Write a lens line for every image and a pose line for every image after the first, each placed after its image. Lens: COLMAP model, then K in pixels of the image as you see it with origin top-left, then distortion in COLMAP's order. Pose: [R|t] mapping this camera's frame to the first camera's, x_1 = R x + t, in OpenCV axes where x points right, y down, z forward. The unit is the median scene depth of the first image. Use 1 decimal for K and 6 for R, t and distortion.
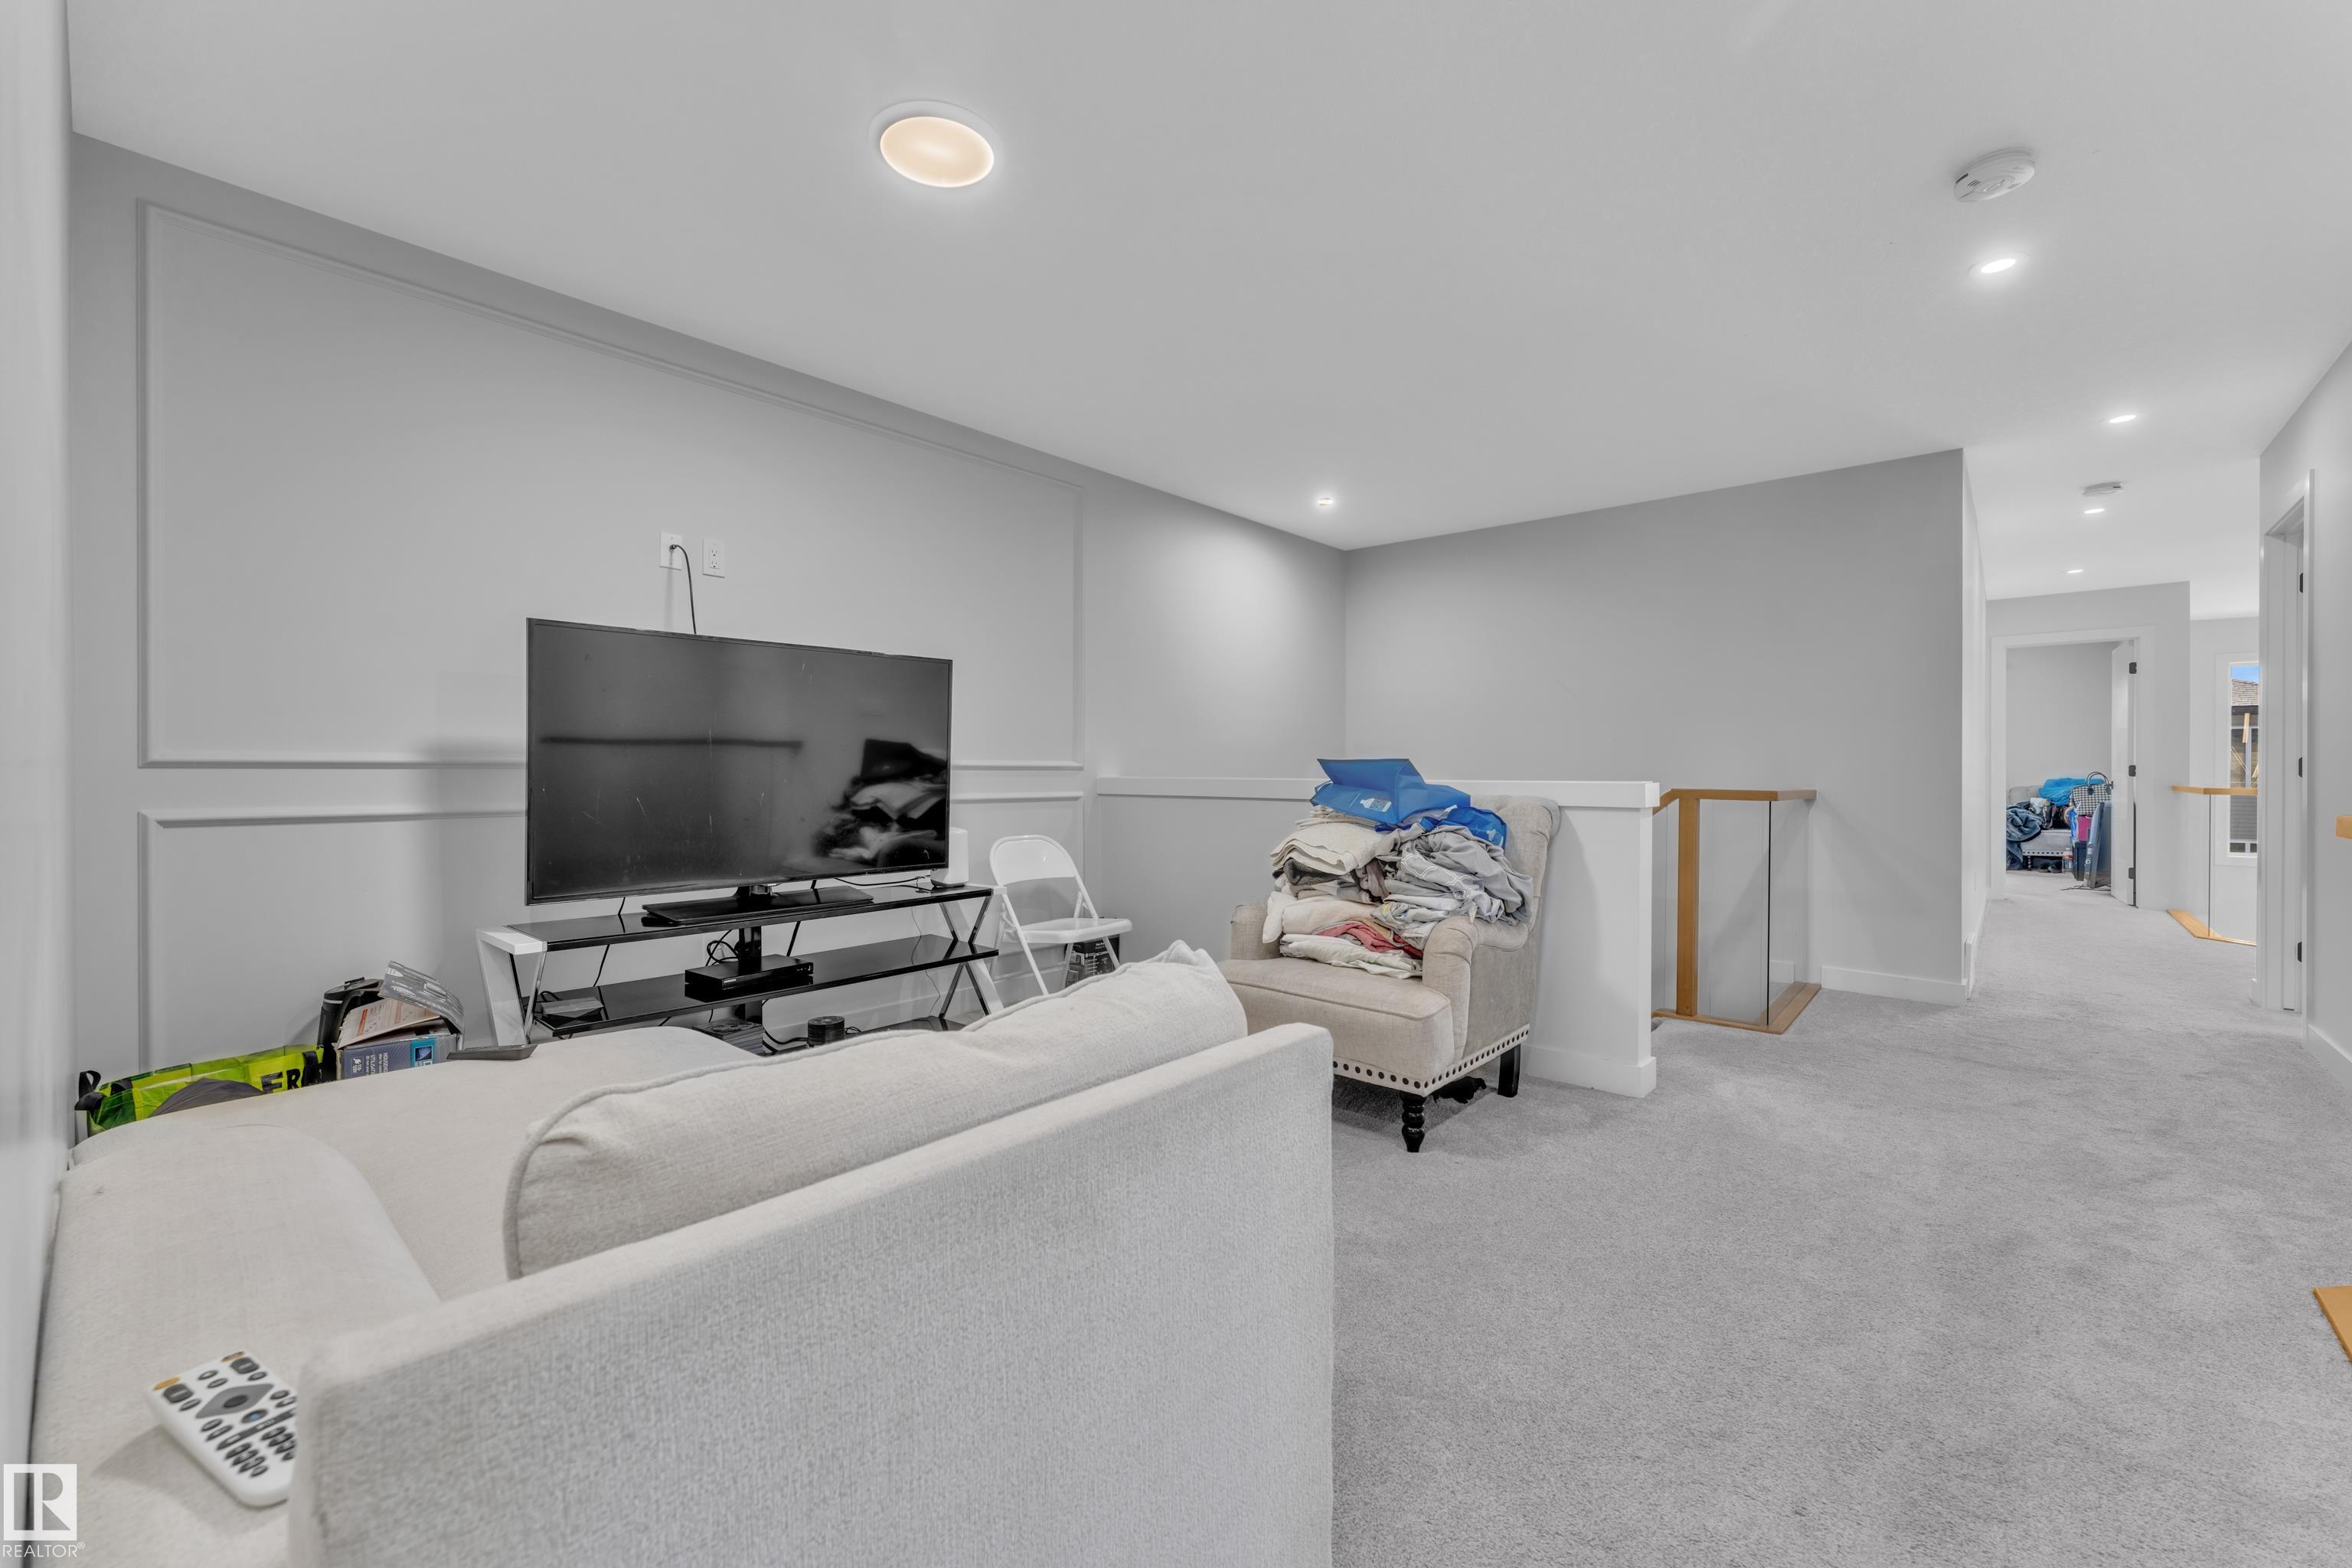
lens RADIAL K [[953.9, 0, 1165.2], [0, 953.9, 769.4], [0, 0, 1]] dist [-0.000870, -0.000137]
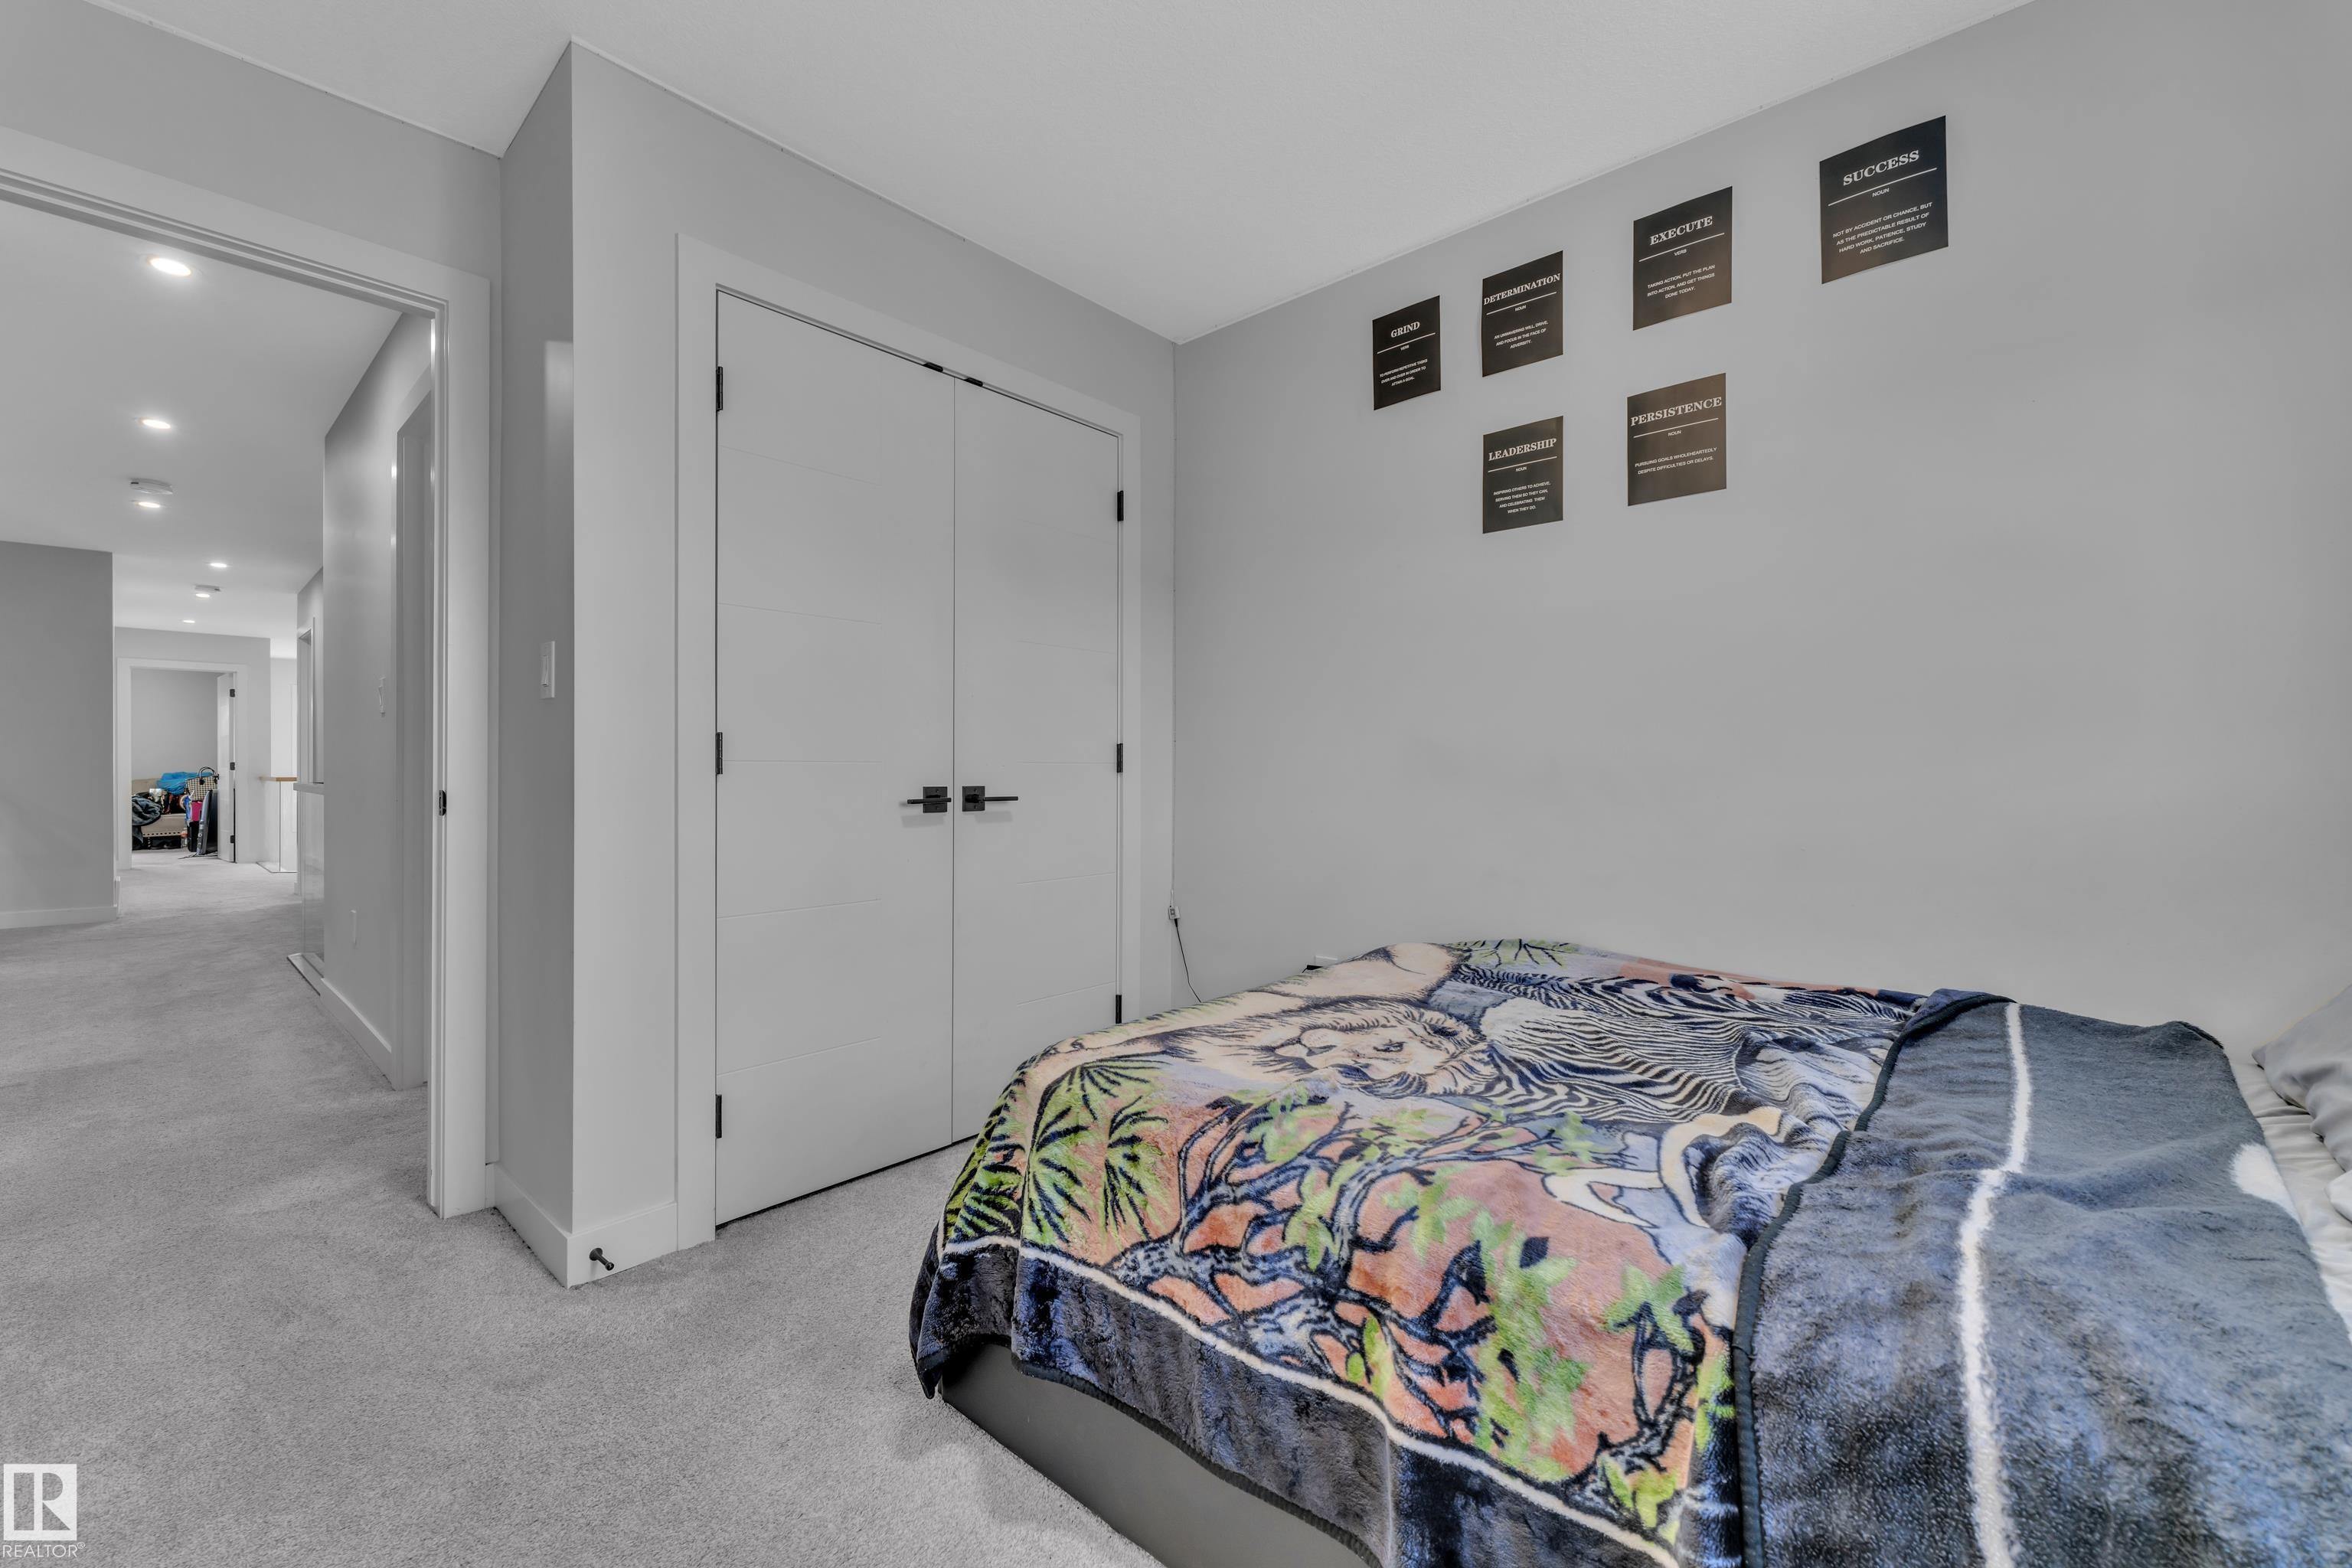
lens RADIAL K [[953.9, 0, 1165.2], [0, 953.9, 769.4], [0, 0, 1]] dist [-0.000870, -0.000137]
pose [[0.008231, -0.012429, 0.999889, -0.290962], [0.000826, 0.999922, 0.012423, -0.008151], [-0.999966, 0.000724, 0.008241, -0.297748]]
